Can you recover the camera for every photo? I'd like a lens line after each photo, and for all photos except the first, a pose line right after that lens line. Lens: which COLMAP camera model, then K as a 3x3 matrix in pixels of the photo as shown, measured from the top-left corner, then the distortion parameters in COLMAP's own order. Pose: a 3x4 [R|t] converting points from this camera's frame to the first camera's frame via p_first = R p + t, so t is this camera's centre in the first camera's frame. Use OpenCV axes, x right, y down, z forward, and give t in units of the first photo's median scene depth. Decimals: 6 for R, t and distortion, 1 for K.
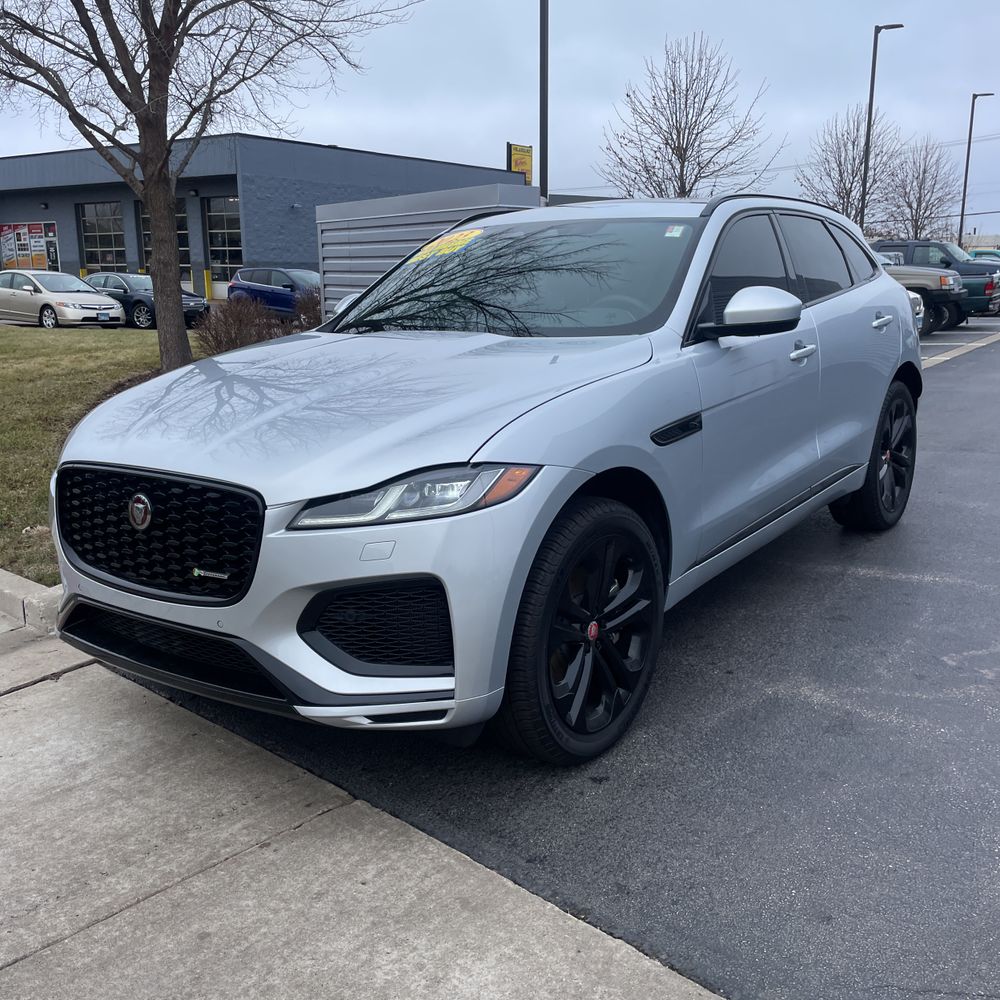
lens RADIAL K [[1019.4, 0, 515.6], [0, 1019.4, 497.6], [0, 0, 1]] dist [0.033301, 0.000000]
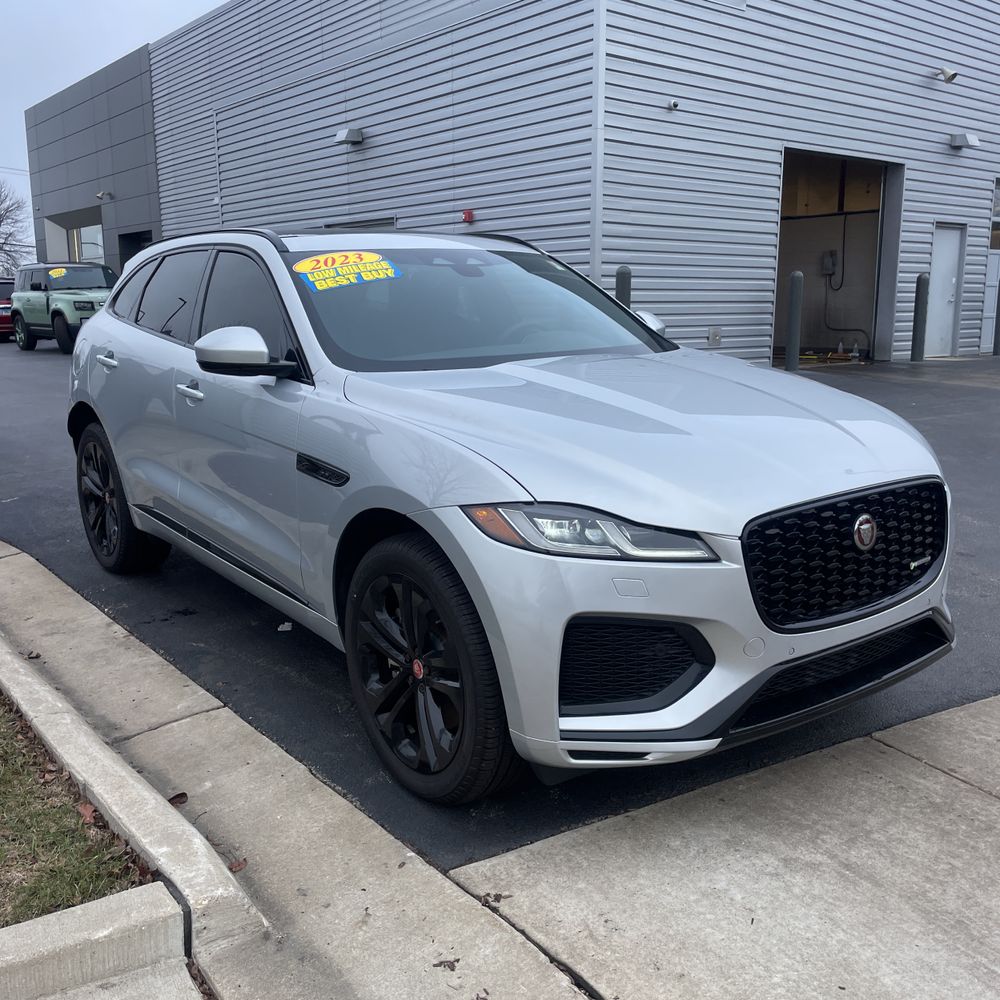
lens RADIAL K [[1019.4, 0, 513.1], [0, 1019.4, 490.0], [0, 0, 1]] dist [0.033301, 0.000000]
pose [[0.289266, -0.172852, 0.941513, -1.361523], [0.211128, 0.970861, 0.113375, -0.206341], [-0.933676, 0.165984, 0.317331, 0.971707]]
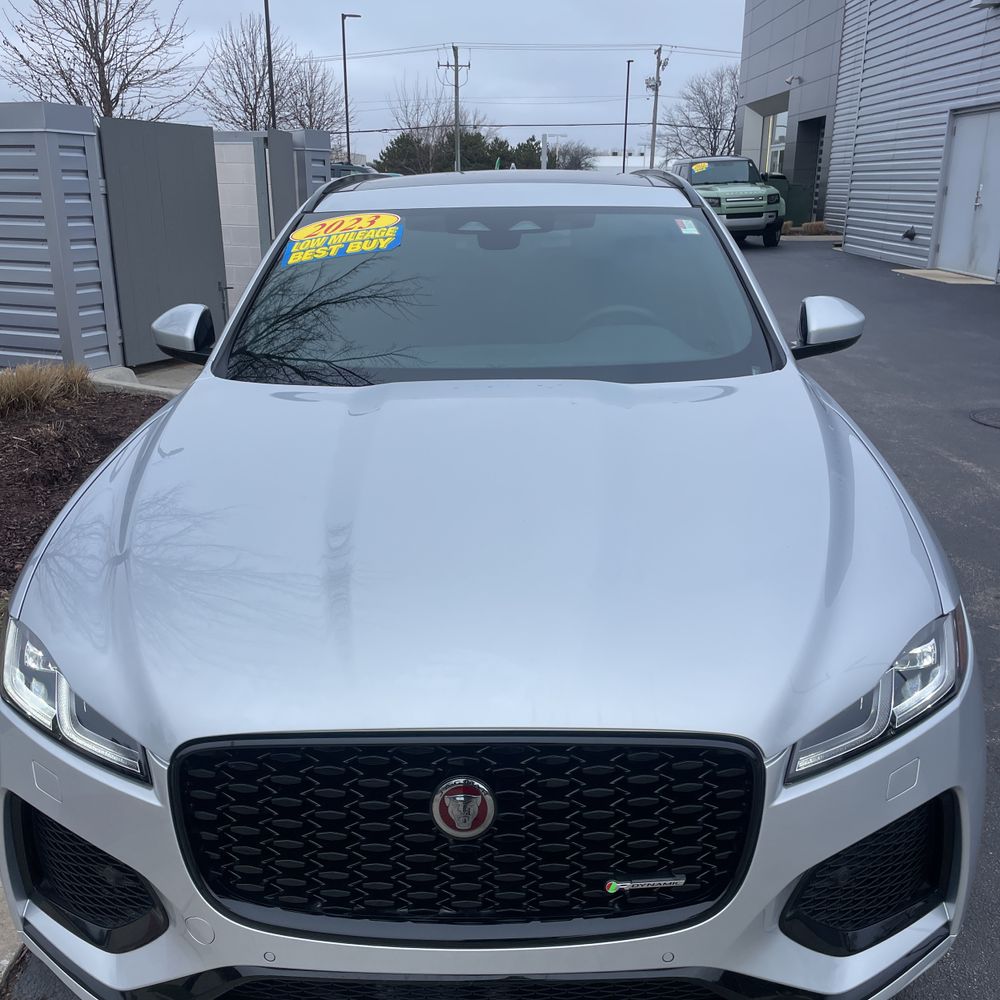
lens RADIAL K [[1019.4, 0, 513.0], [0, 1019.4, 497.4], [0, 0, 1]] dist [0.033301, 0.000000]
pose [[0.827359, -0.158611, 0.538814, -0.601529], [0.114387, 0.986777, 0.114836, -0.208853], [-0.549903, -0.033377, 0.834561, 0.512021]]
